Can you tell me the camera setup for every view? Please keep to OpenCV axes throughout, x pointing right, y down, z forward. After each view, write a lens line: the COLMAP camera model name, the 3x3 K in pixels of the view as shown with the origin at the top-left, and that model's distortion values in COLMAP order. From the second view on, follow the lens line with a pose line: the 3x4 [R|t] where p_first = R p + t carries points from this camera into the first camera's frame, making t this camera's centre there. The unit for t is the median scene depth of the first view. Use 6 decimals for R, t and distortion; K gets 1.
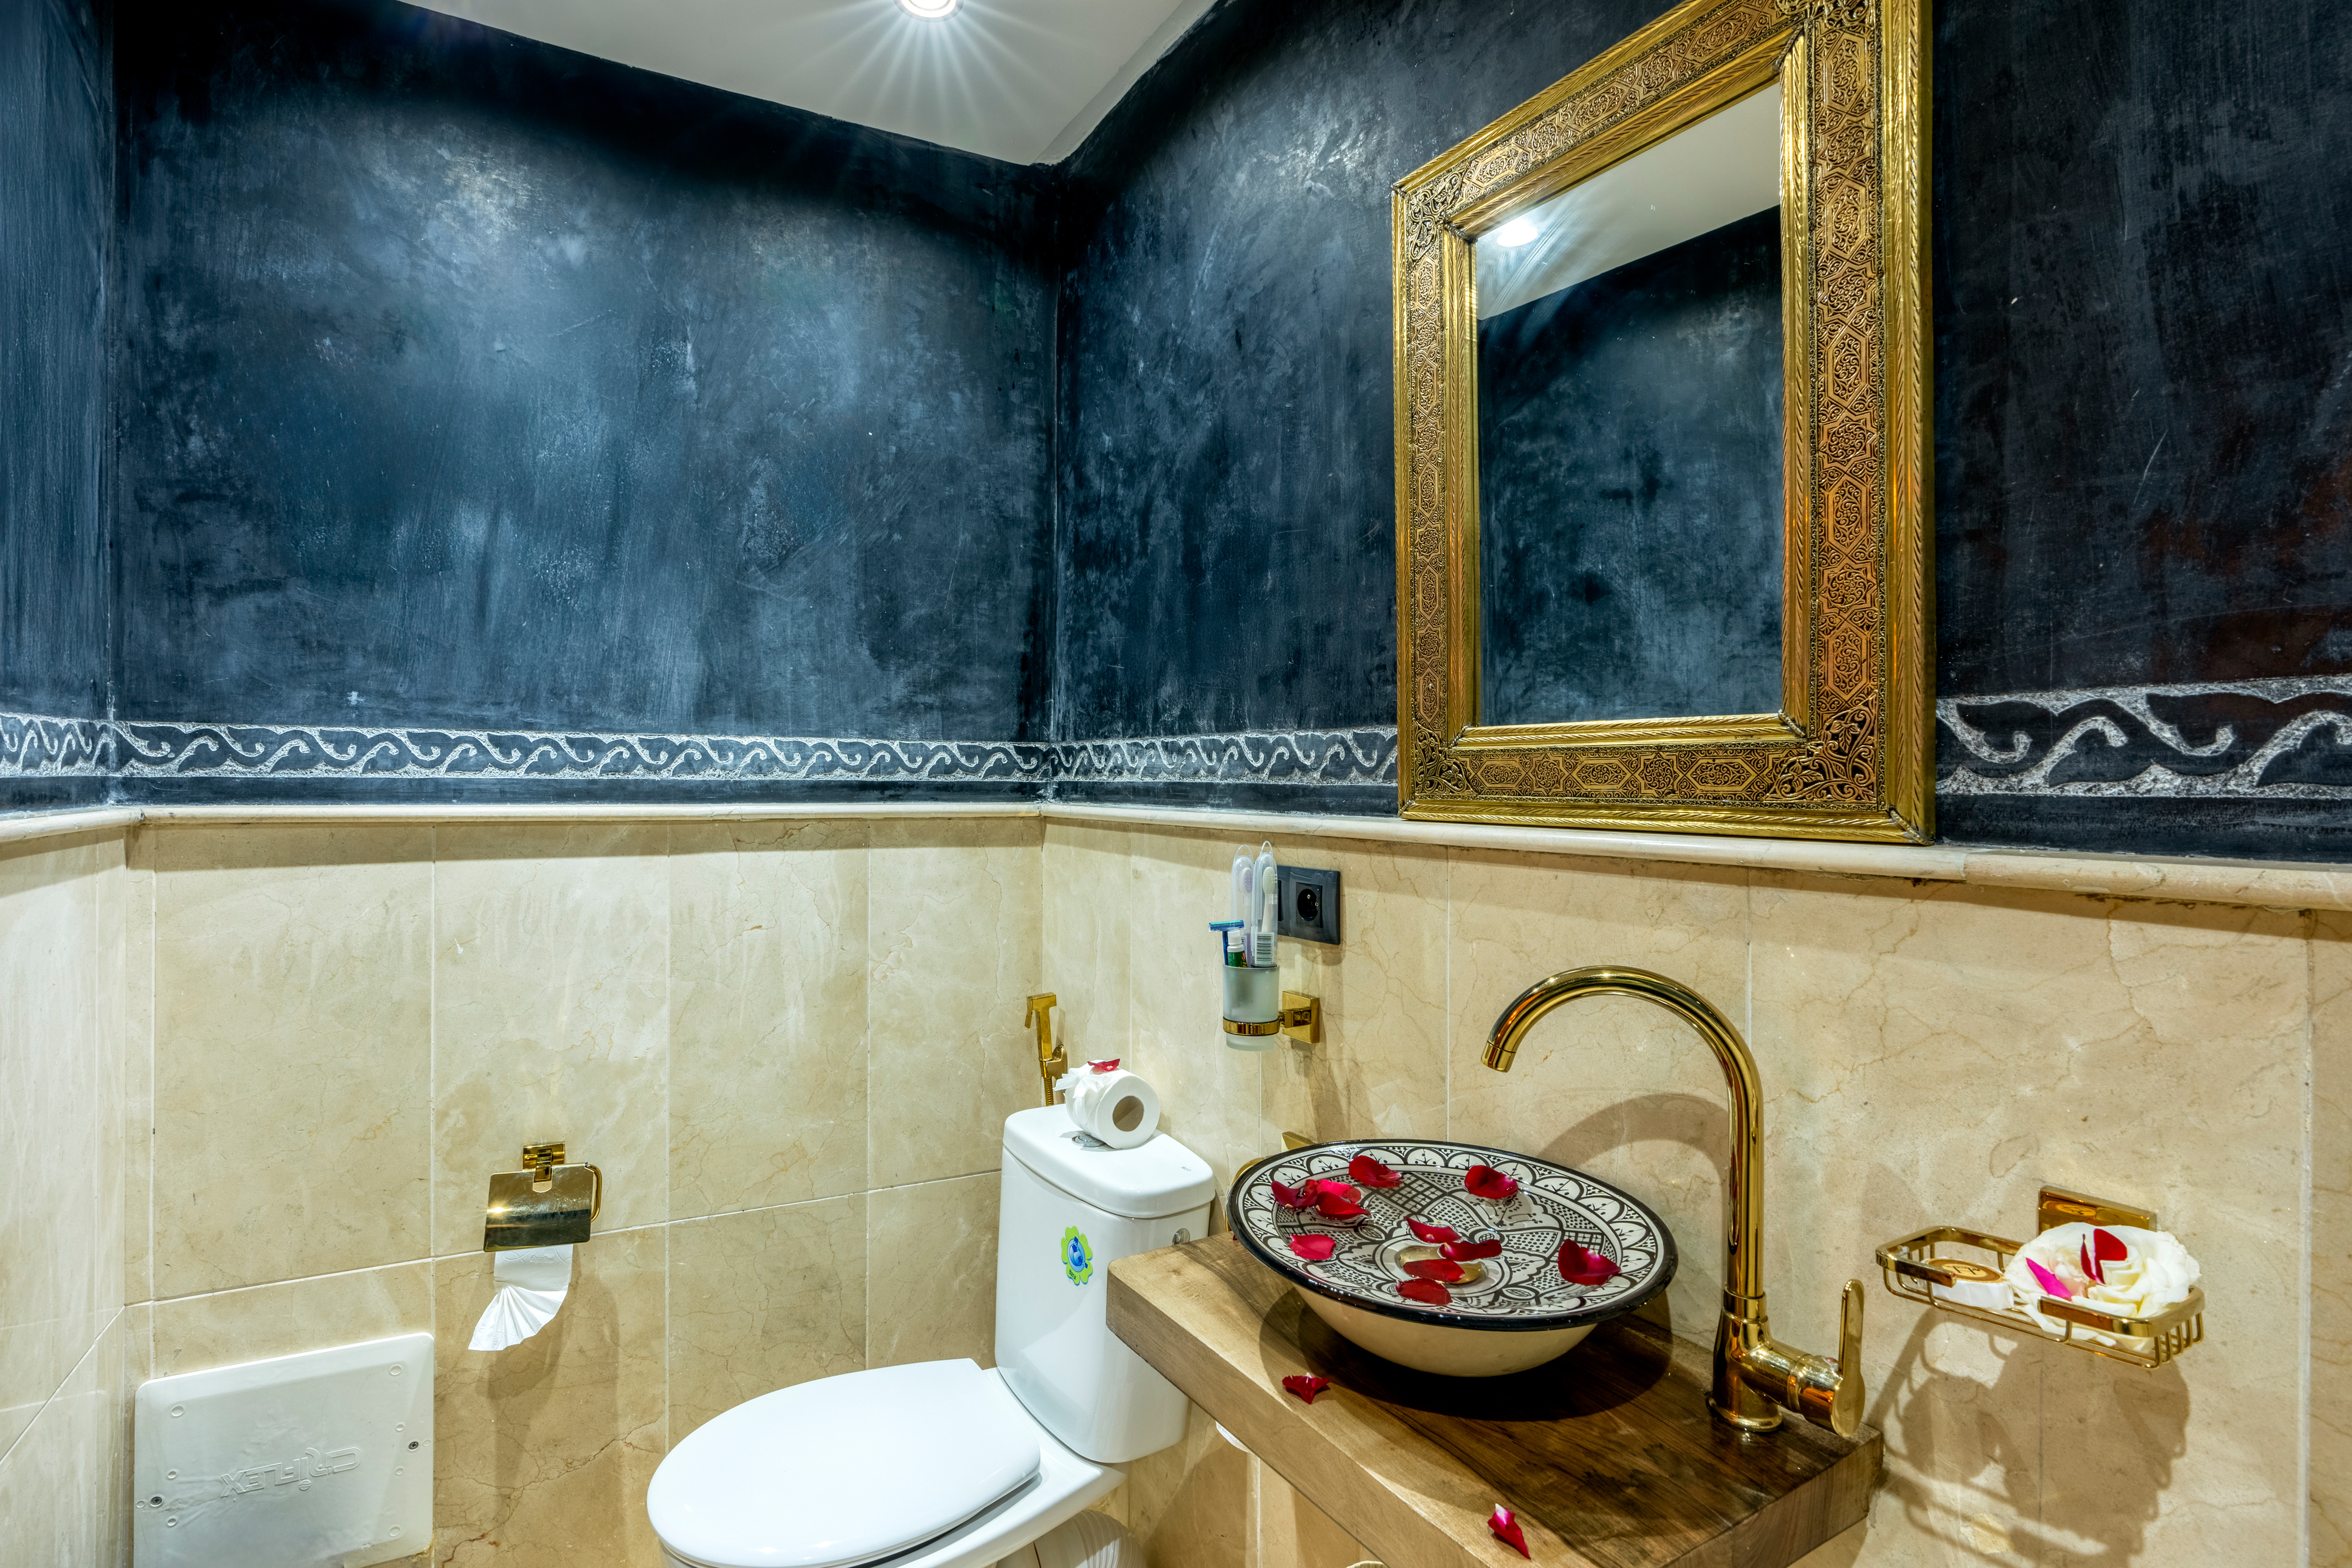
lens RADIAL K [[1129.5, 0, 1170.1], [0, 1129.5, 778.2], [0, 0, 1]] dist [-0.001773, 0.001069]
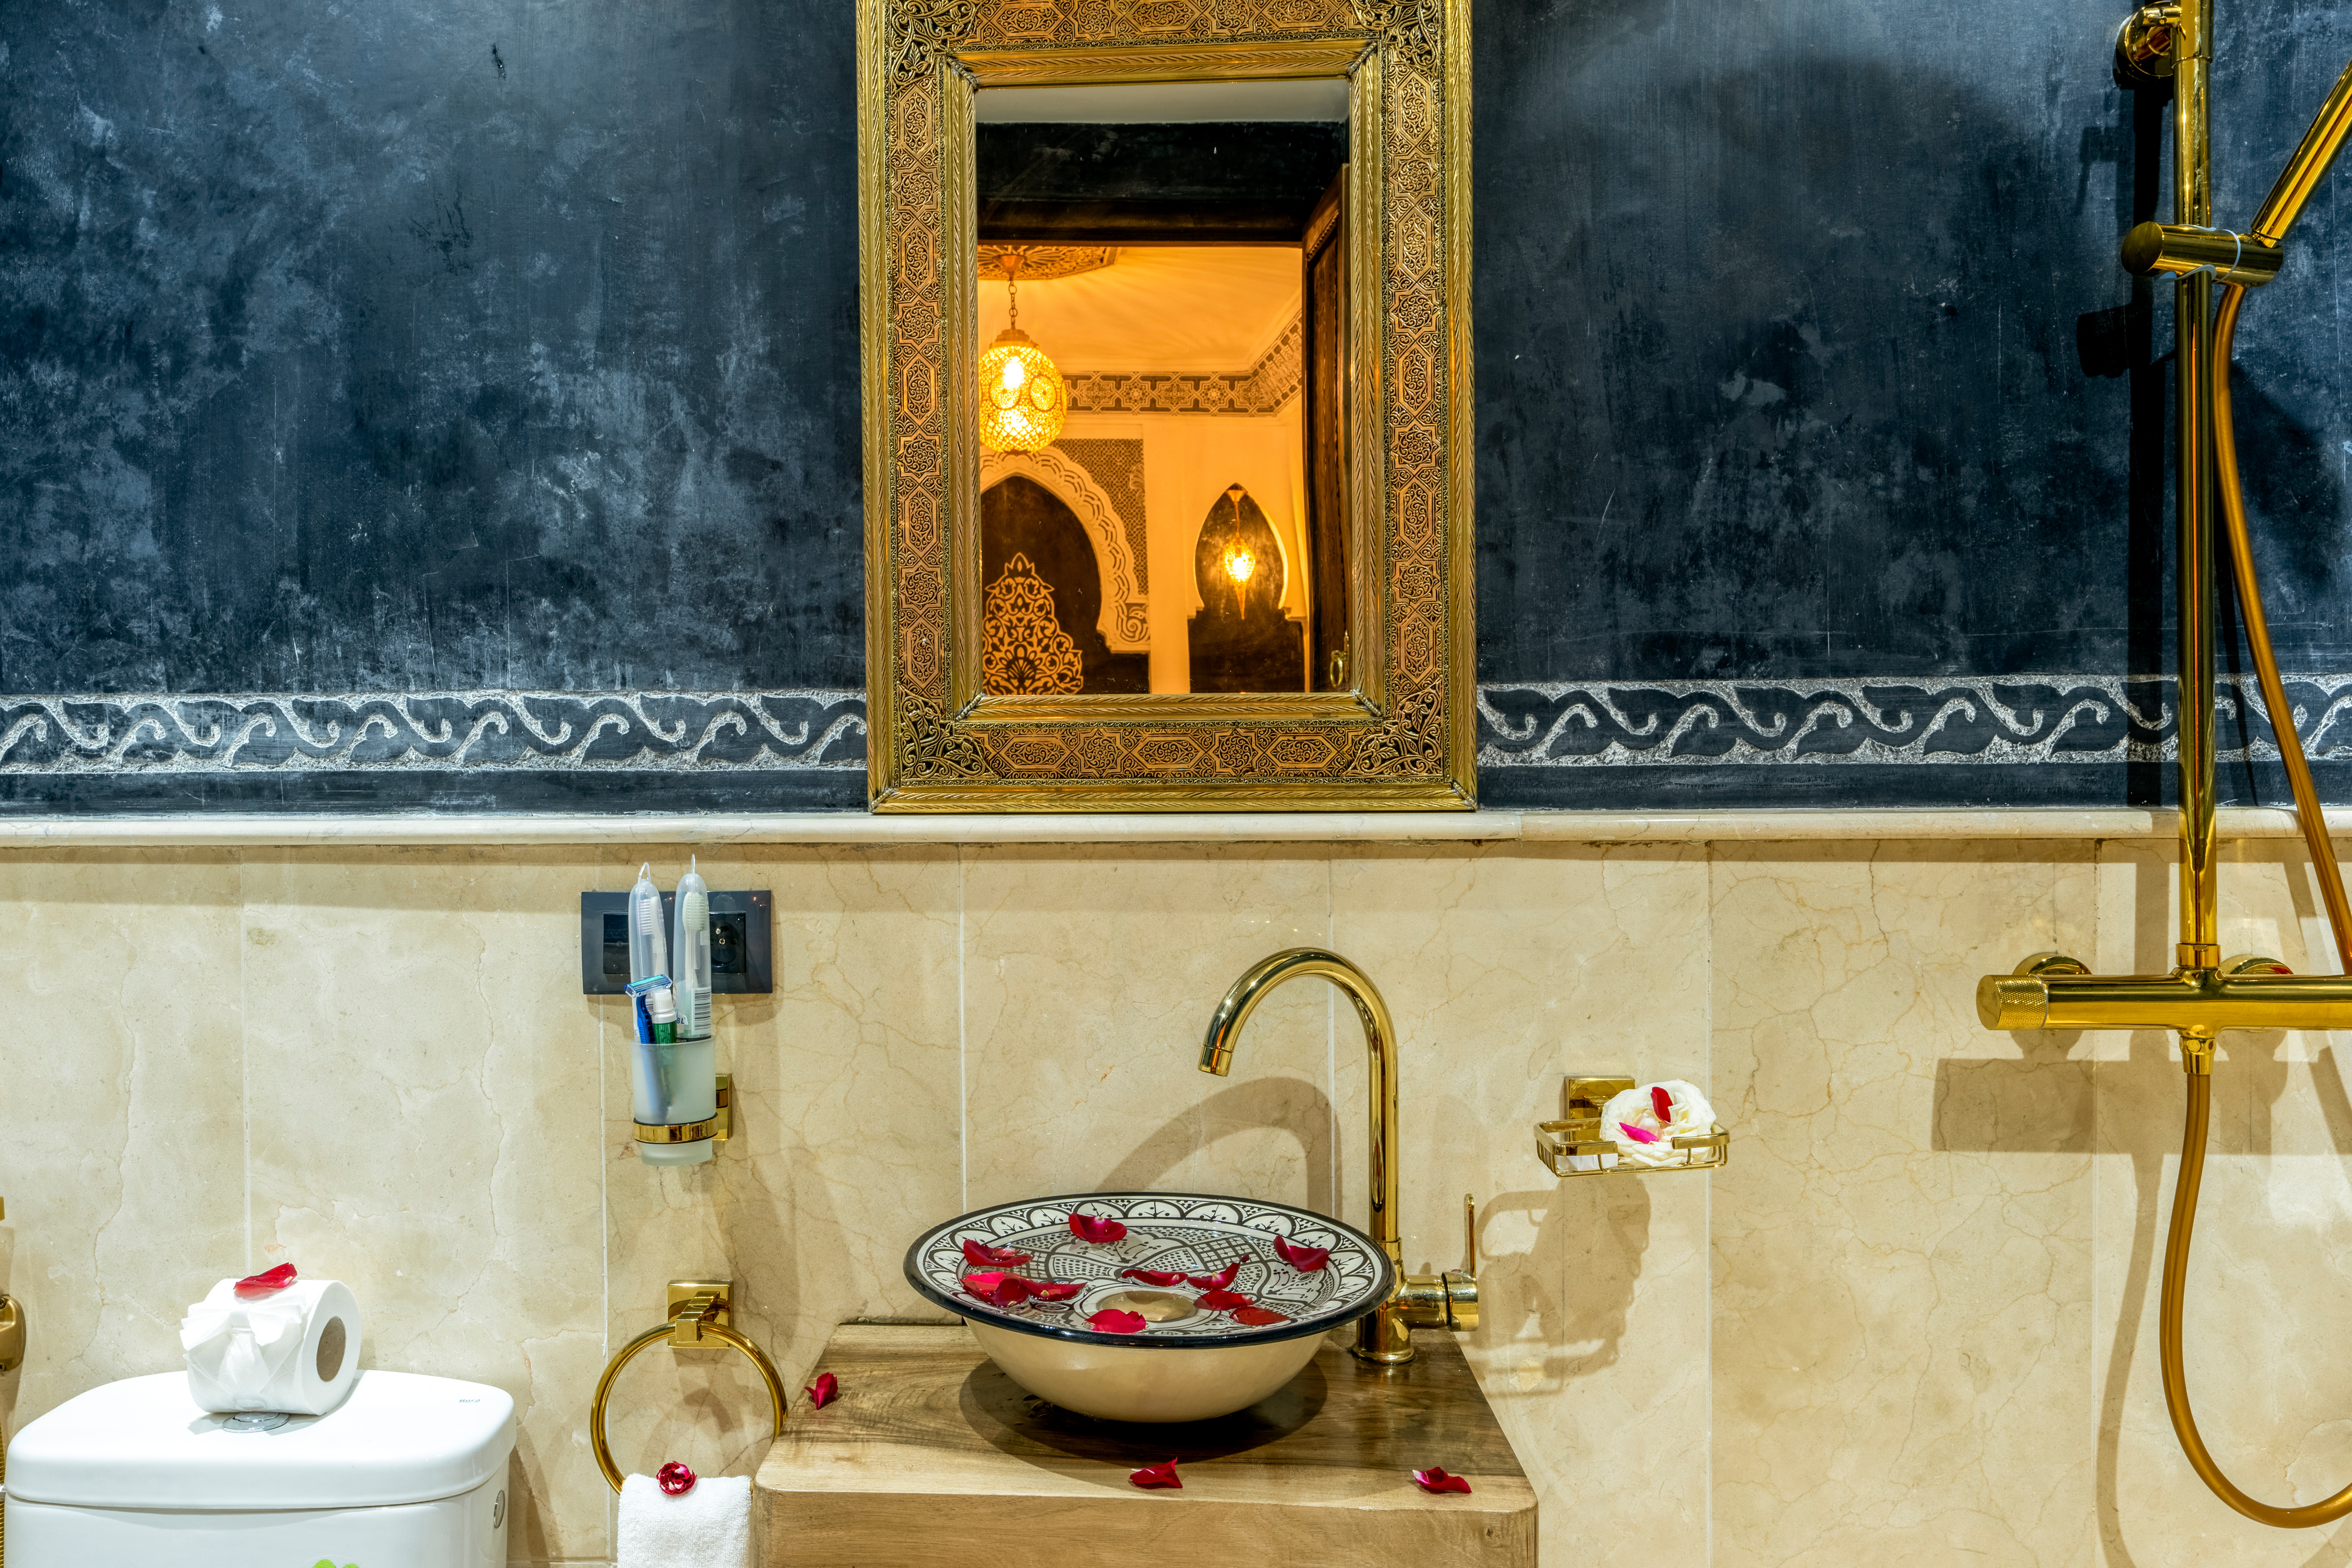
lens RADIAL K [[1730.4, 0, 1175.0], [0, 1730.4, 779.3], [0, 0, 1]] dist [0.004368, 0.002536]
pose [[0.542457, -0.020638, 0.839830, -0.716082], [0.009951, 0.999786, 0.018141, -0.006199], [-0.840025, -0.001484, 0.542546, 0.213015]]
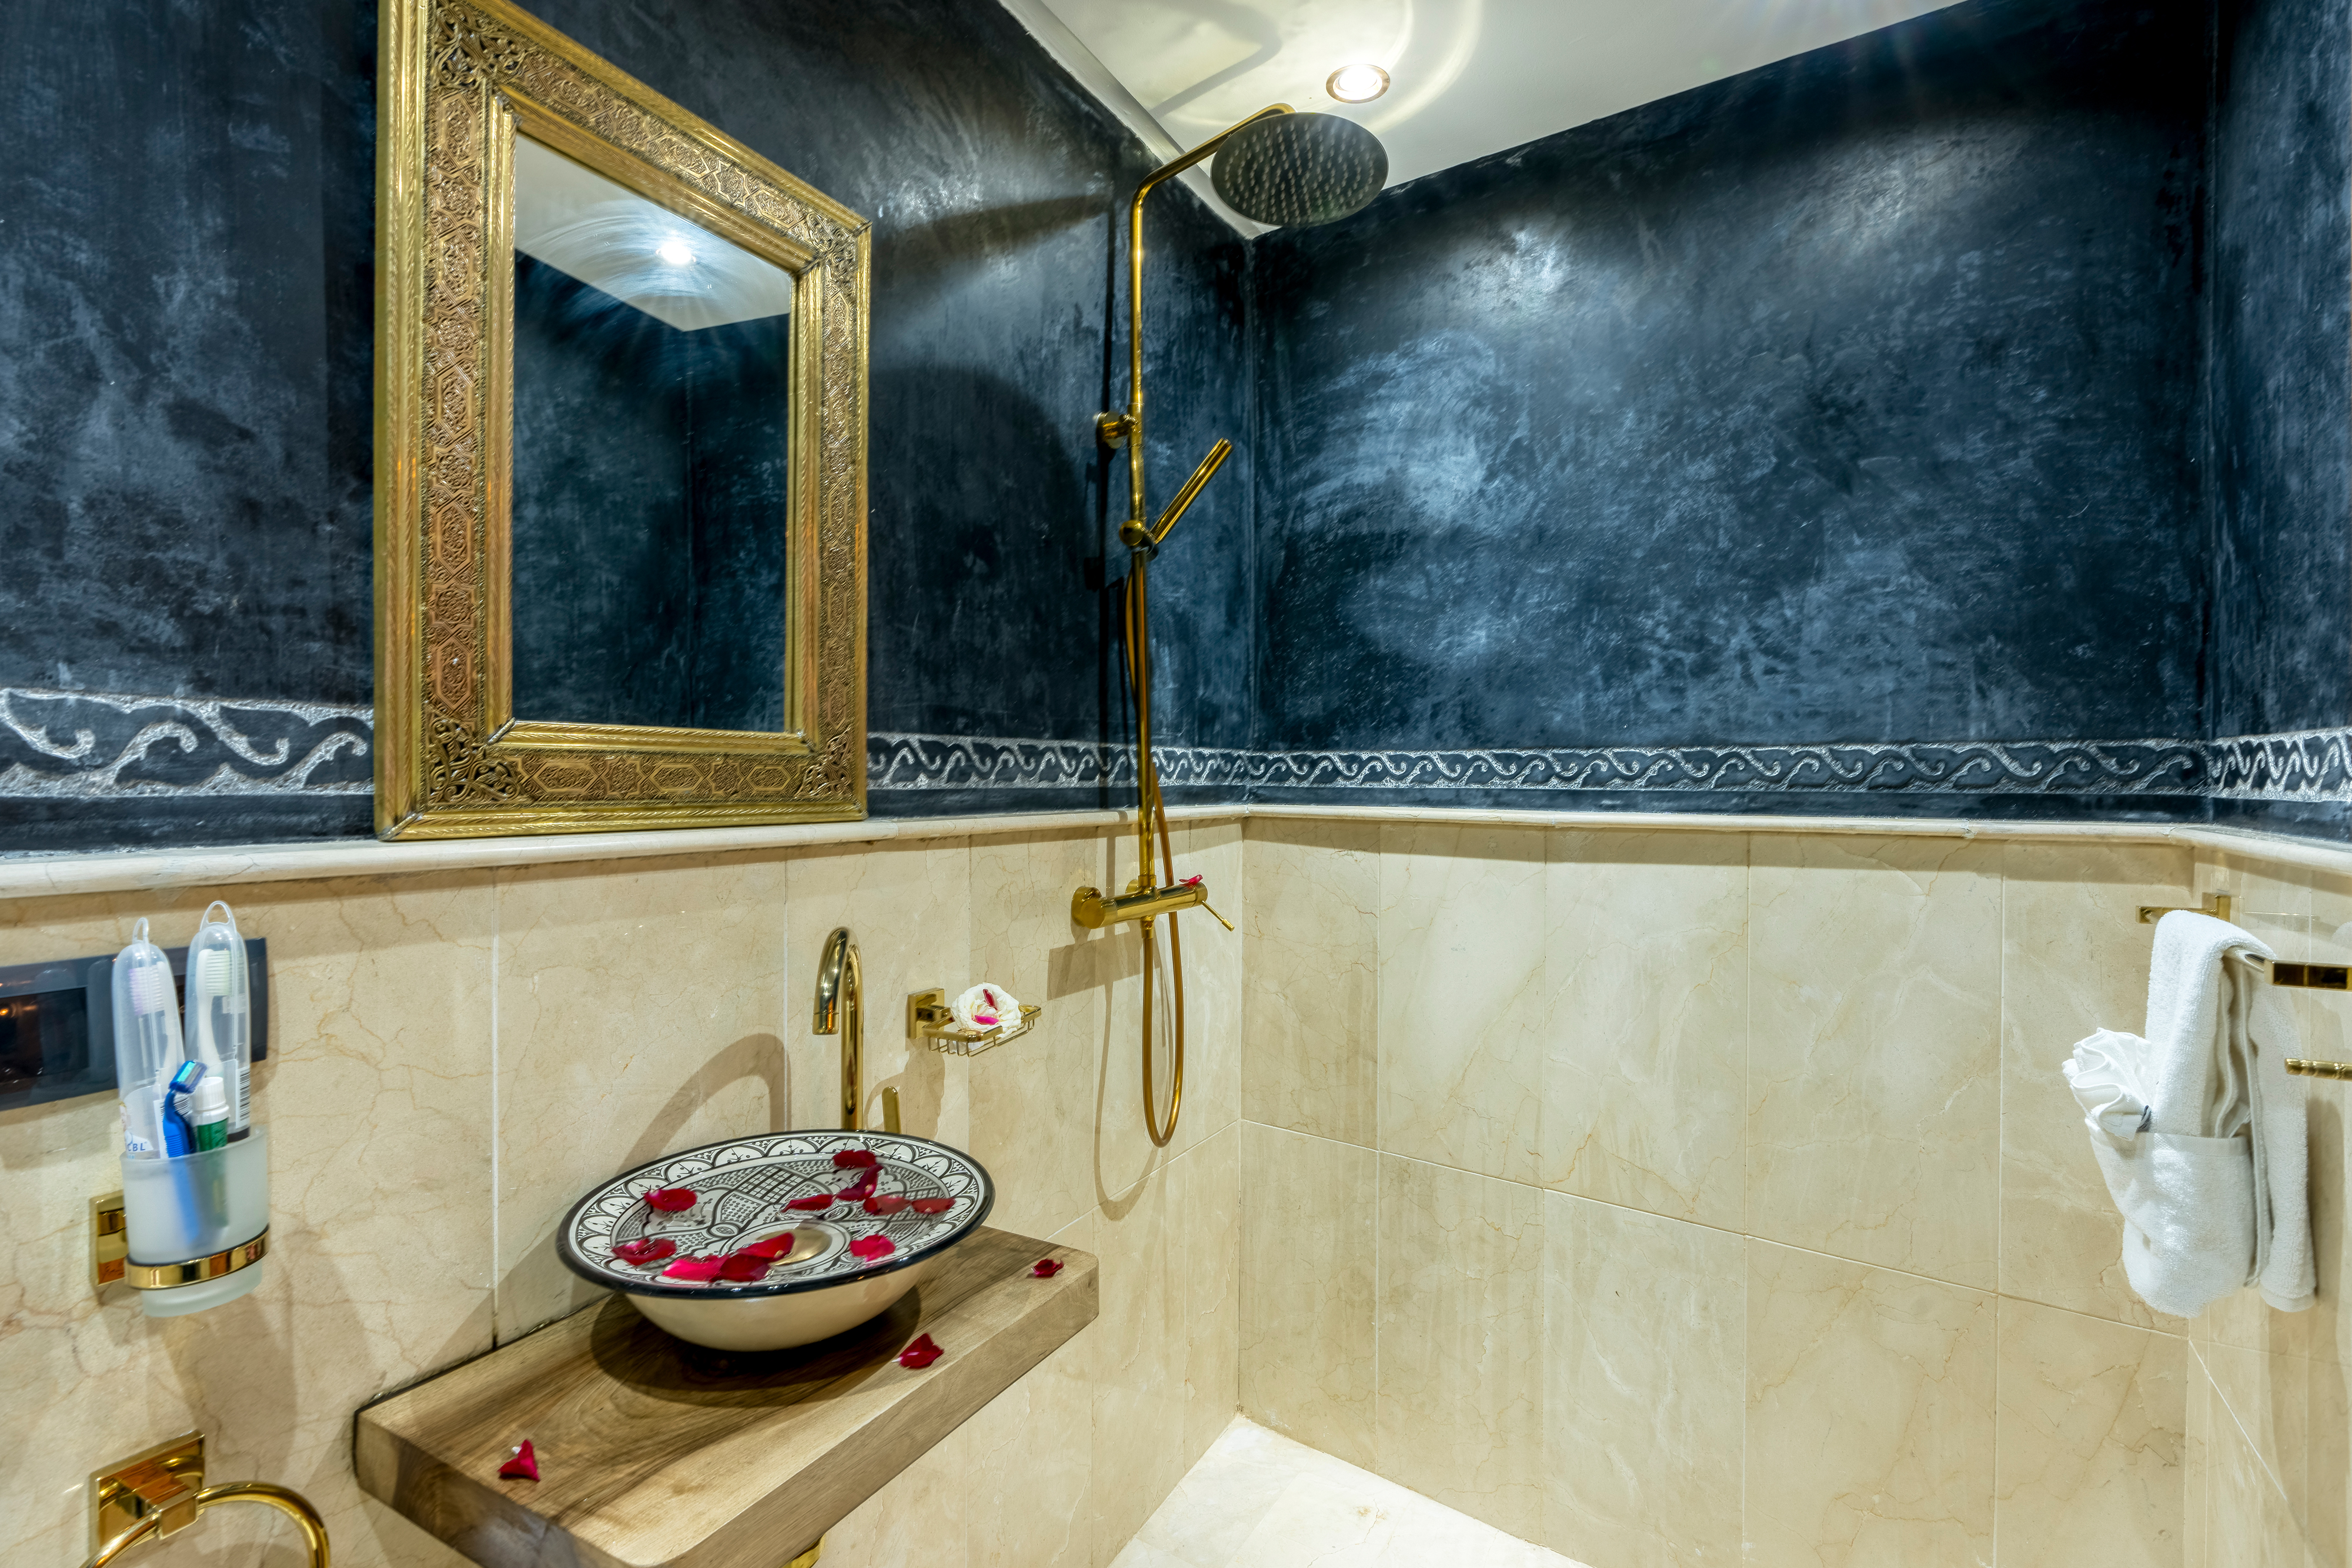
lens RADIAL K [[1013.9, 0, 1173.4], [0, 1013.9, 781.3], [0, 0, 1]] dist [-0.000267, 0.000936]
pose [[-0.456594, -0.008757, 0.889632, -0.627898], [-0.004667, 0.999961, 0.007447, -0.008483], [-0.889663, -0.000752, -0.456617, 0.922592]]
